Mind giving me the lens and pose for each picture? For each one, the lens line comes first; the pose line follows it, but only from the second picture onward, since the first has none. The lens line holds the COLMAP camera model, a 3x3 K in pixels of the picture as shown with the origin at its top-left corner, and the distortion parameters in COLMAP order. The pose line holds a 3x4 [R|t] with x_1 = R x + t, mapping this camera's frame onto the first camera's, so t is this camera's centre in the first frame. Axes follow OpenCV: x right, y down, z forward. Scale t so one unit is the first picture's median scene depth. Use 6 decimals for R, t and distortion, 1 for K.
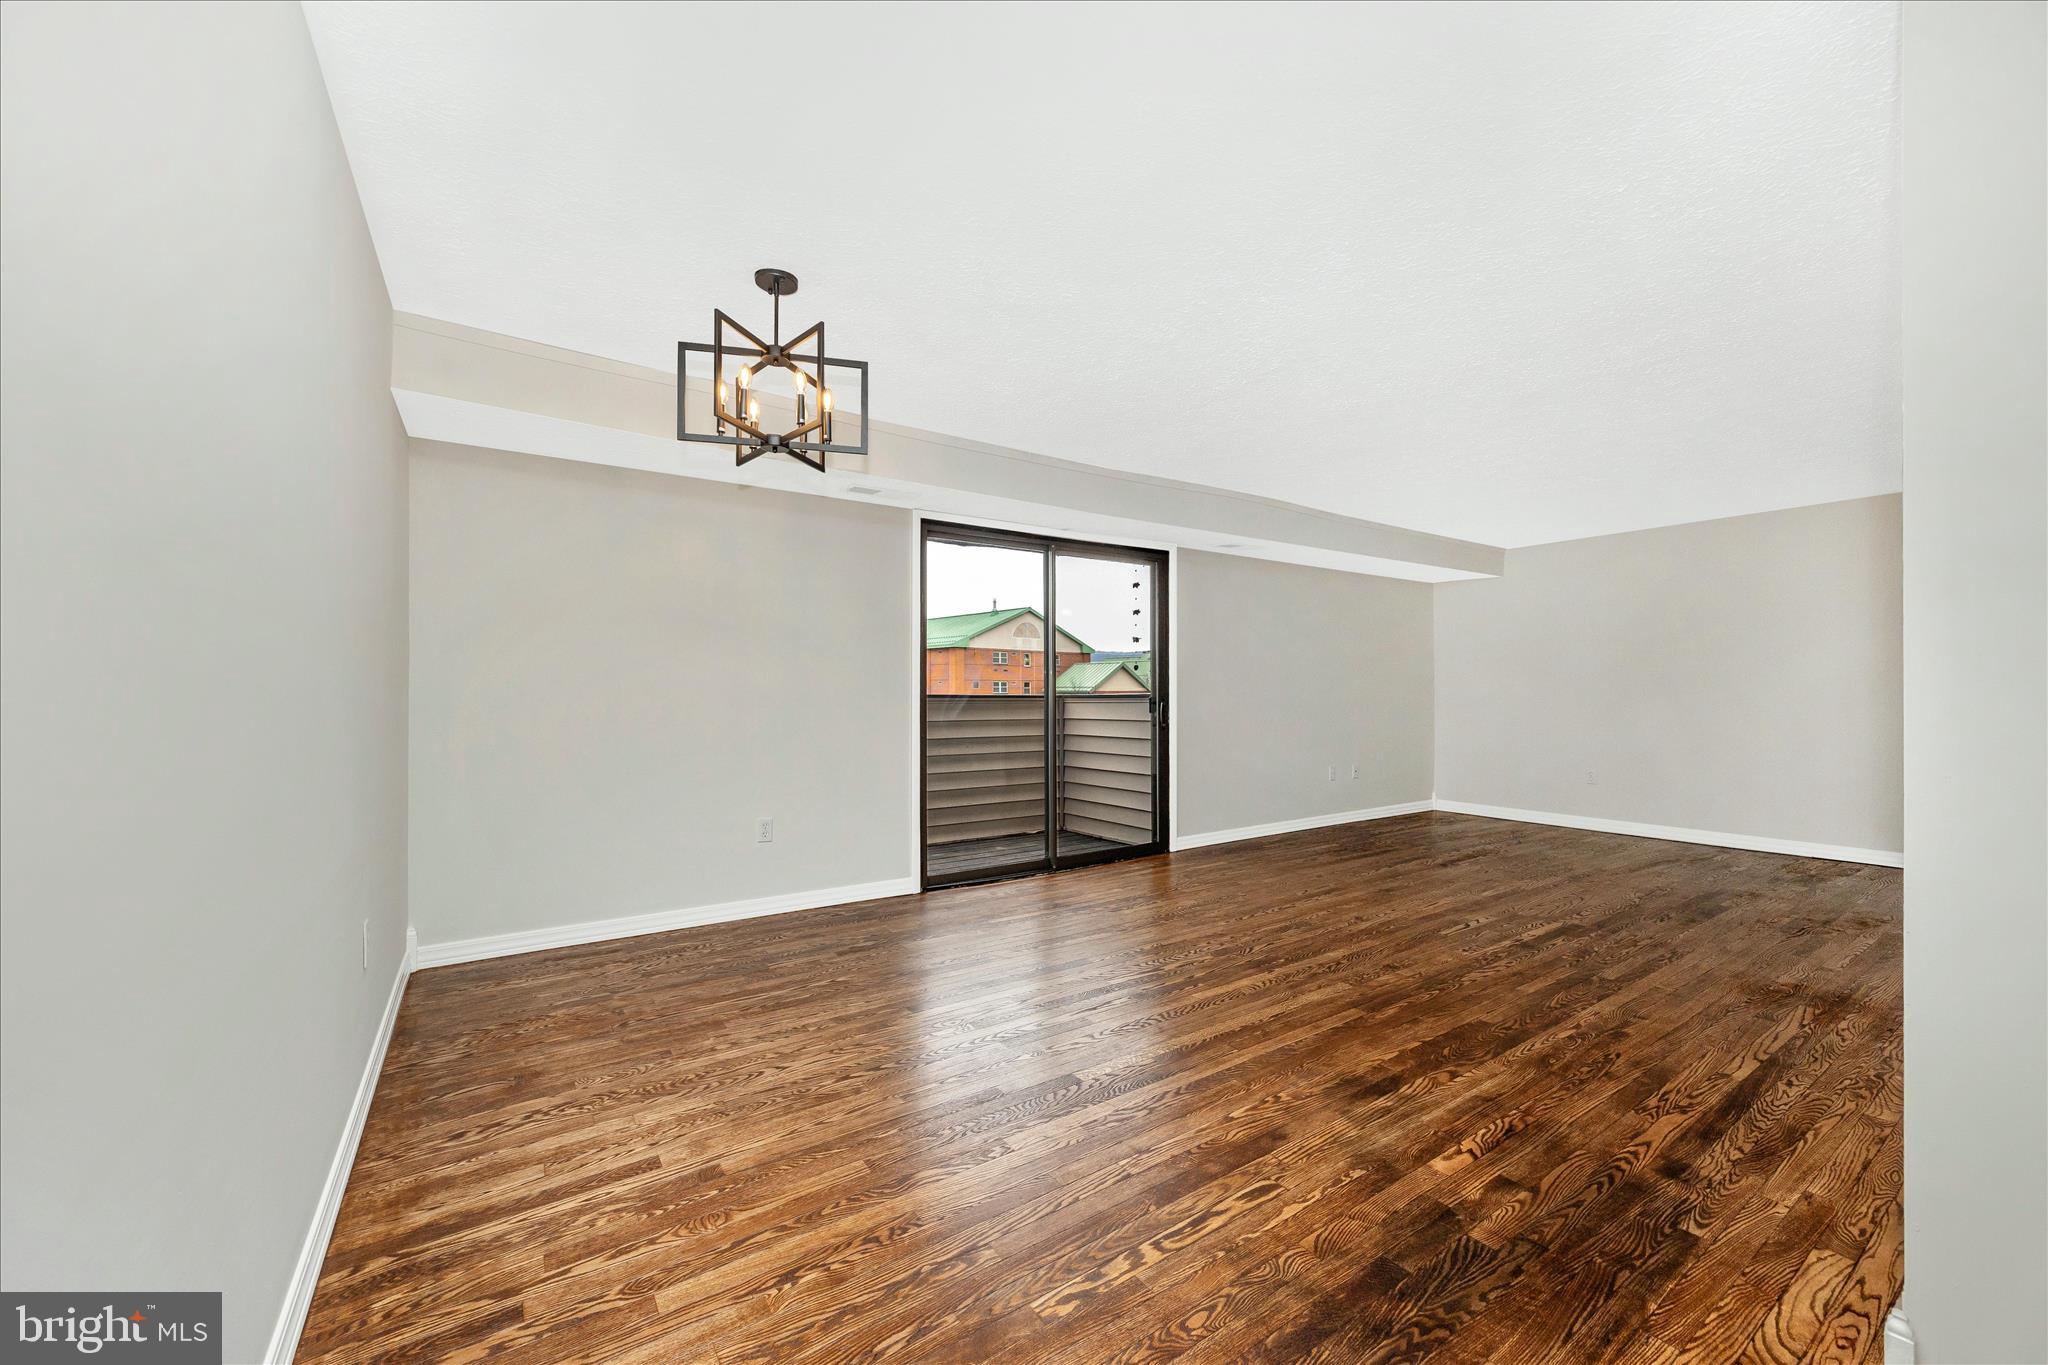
lens RADIAL K [[784.8, 0, 1033.9], [0, 784.8, 690.1], [0, 0, 1]] dist [-0.001377, -0.000600]
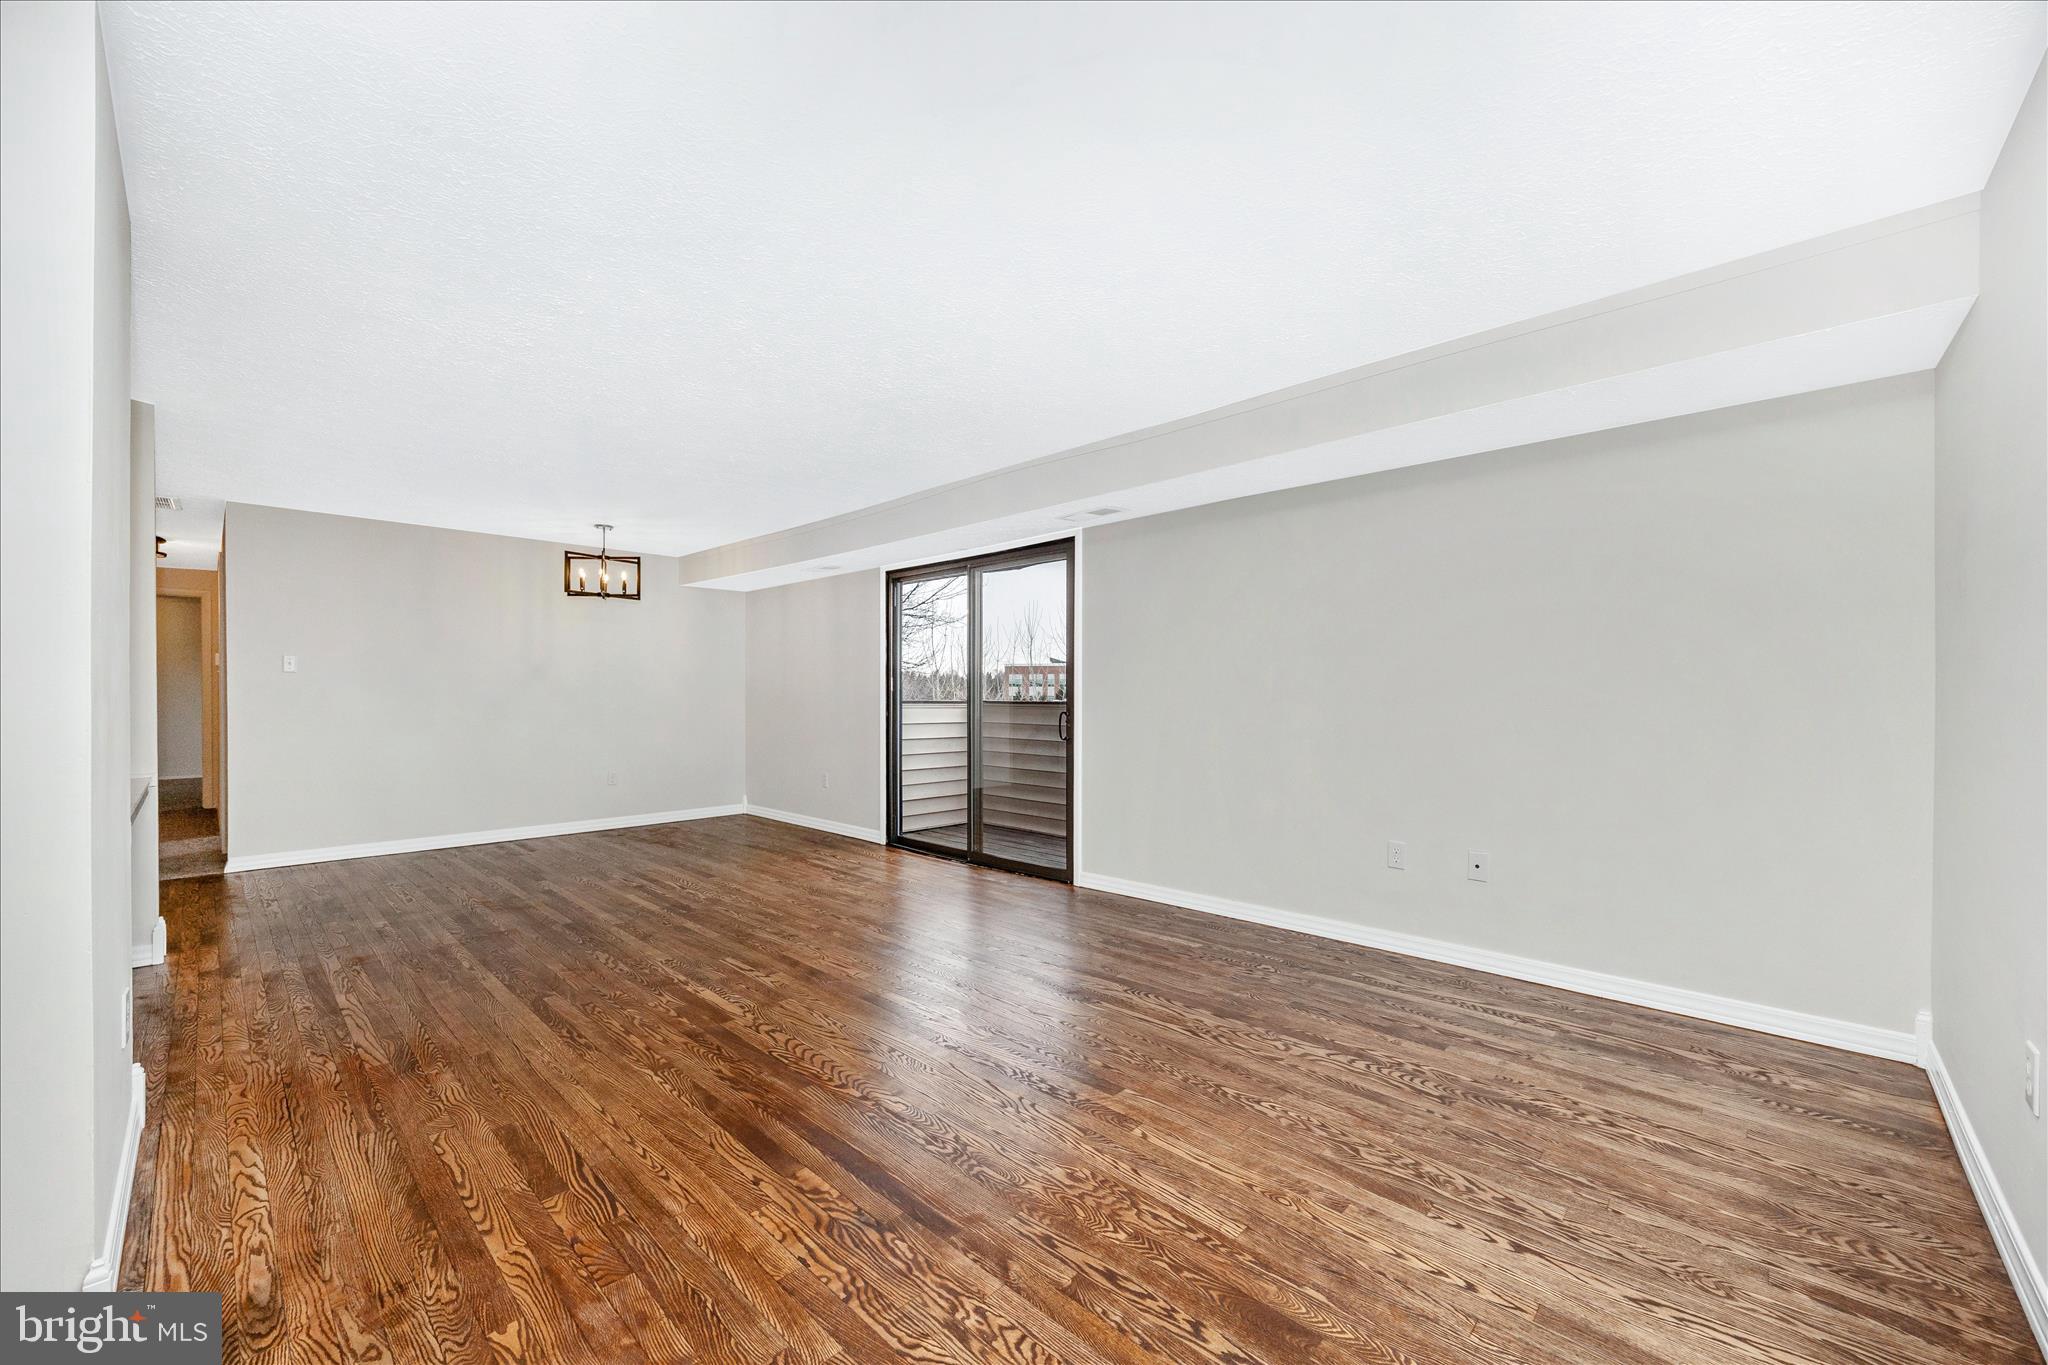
lens RADIAL K [[795.1, 0, 1038.8], [0, 795.1, 698.9], [0, 0, 1]] dist [-0.000848, 0.000215]
pose [[0.213821, 0.005357, -0.976858, 2.104073], [0.000244, 0.999985, 0.005537, -0.007086], [0.976873, -0.001422, 0.213816, 1.600847]]
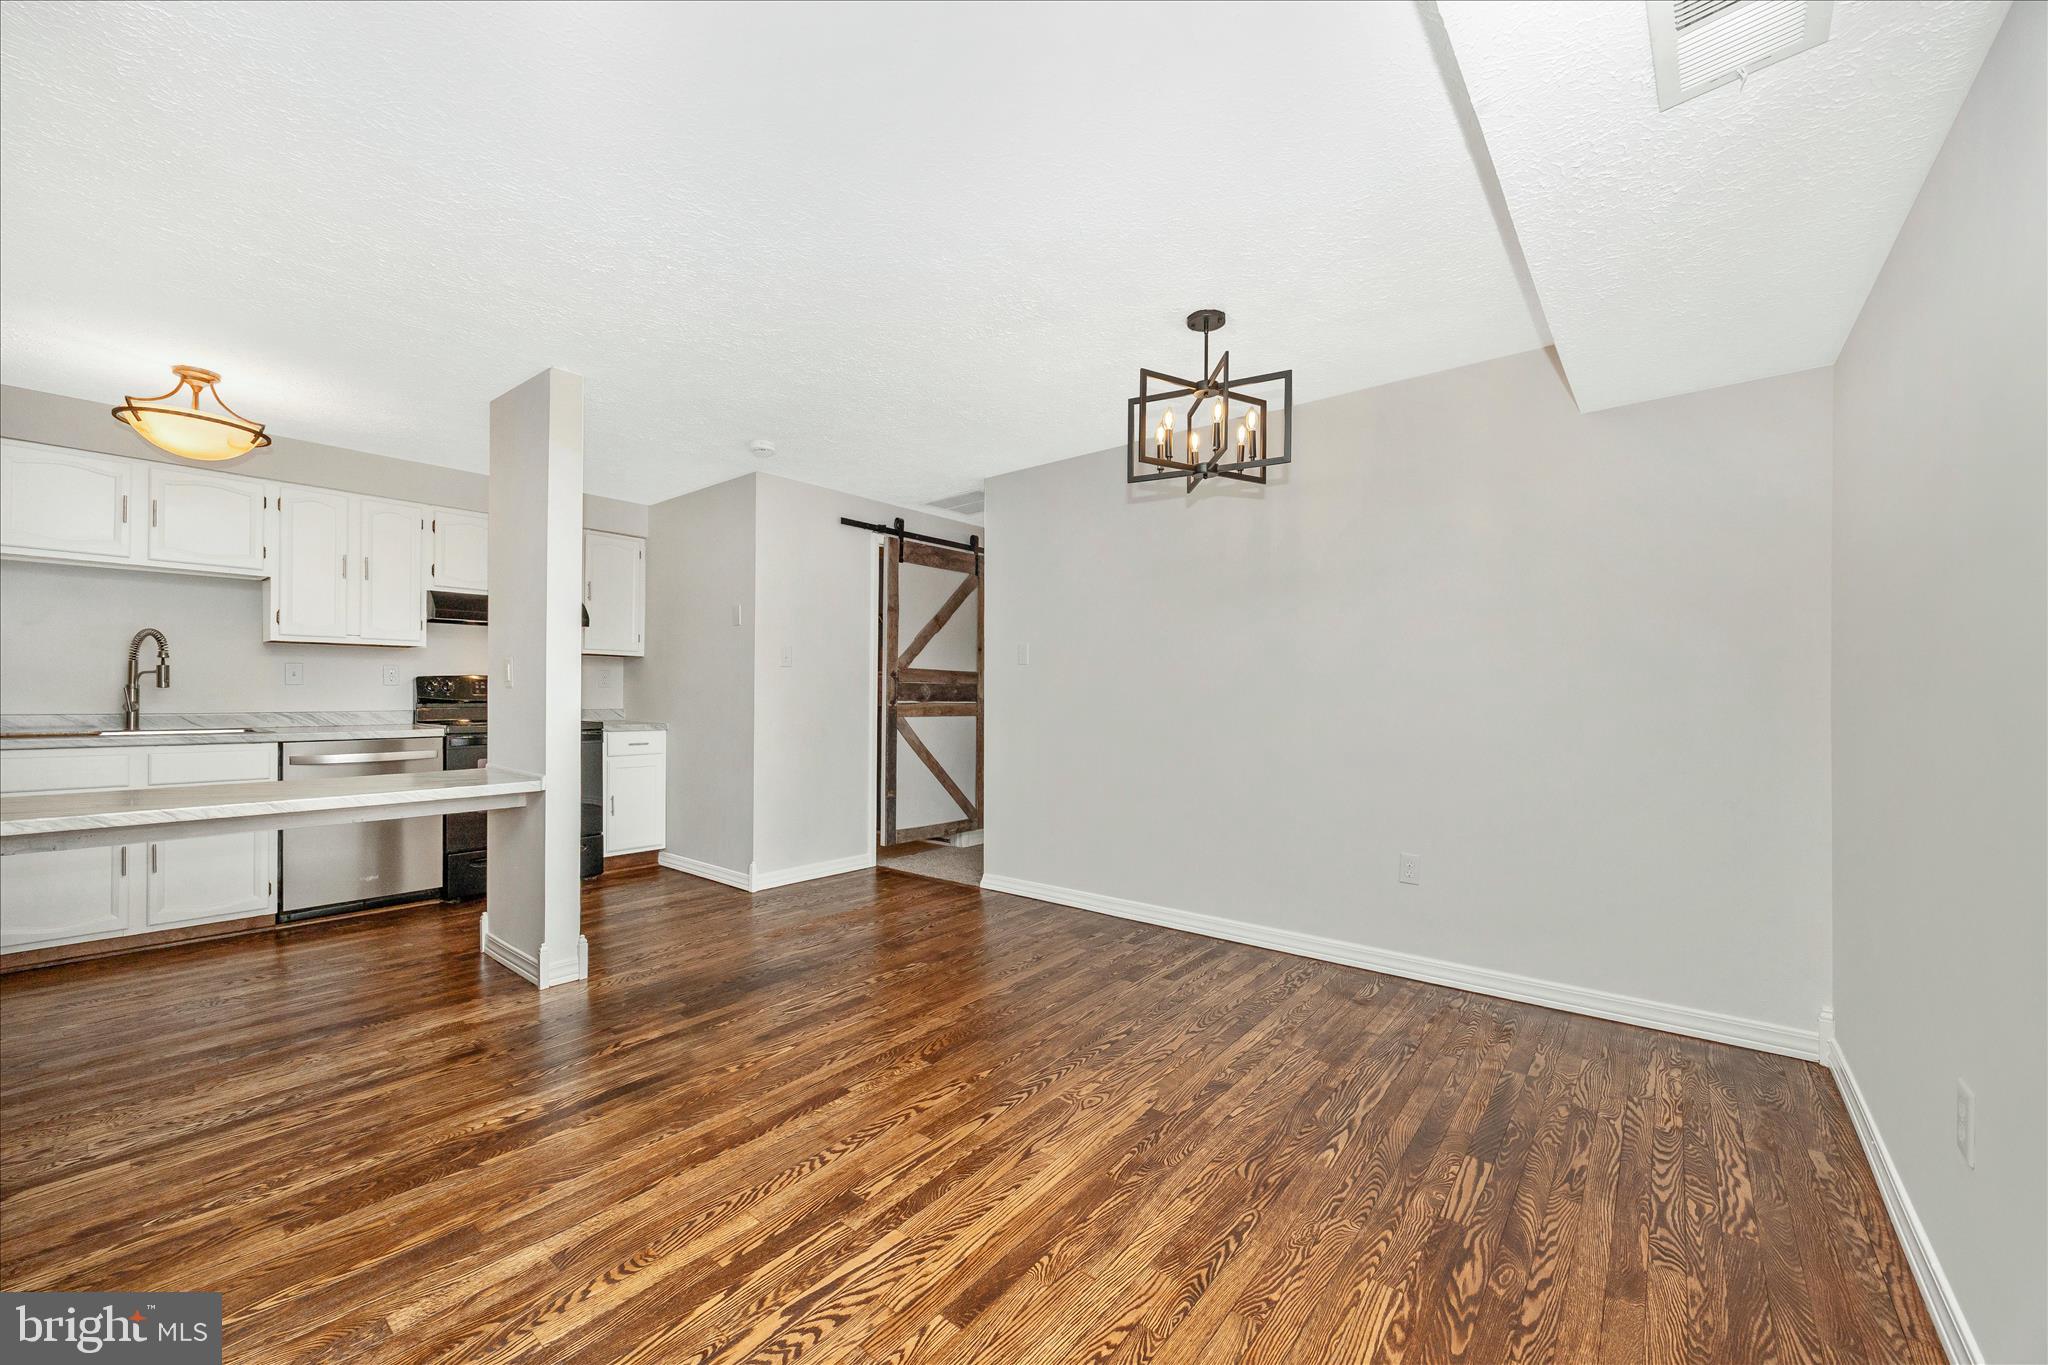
lens RADIAL K [[790.5, 0, 1033.2], [0, 790.5, 687.5], [0, 0, 1]] dist [0.000444, -0.000276]
pose [[-0.959520, -0.002462, -0.281628, 0.188920], [-0.000743, 0.999980, -0.006210, -0.002801], [0.281638, -0.005749, -0.959504, 1.787392]]
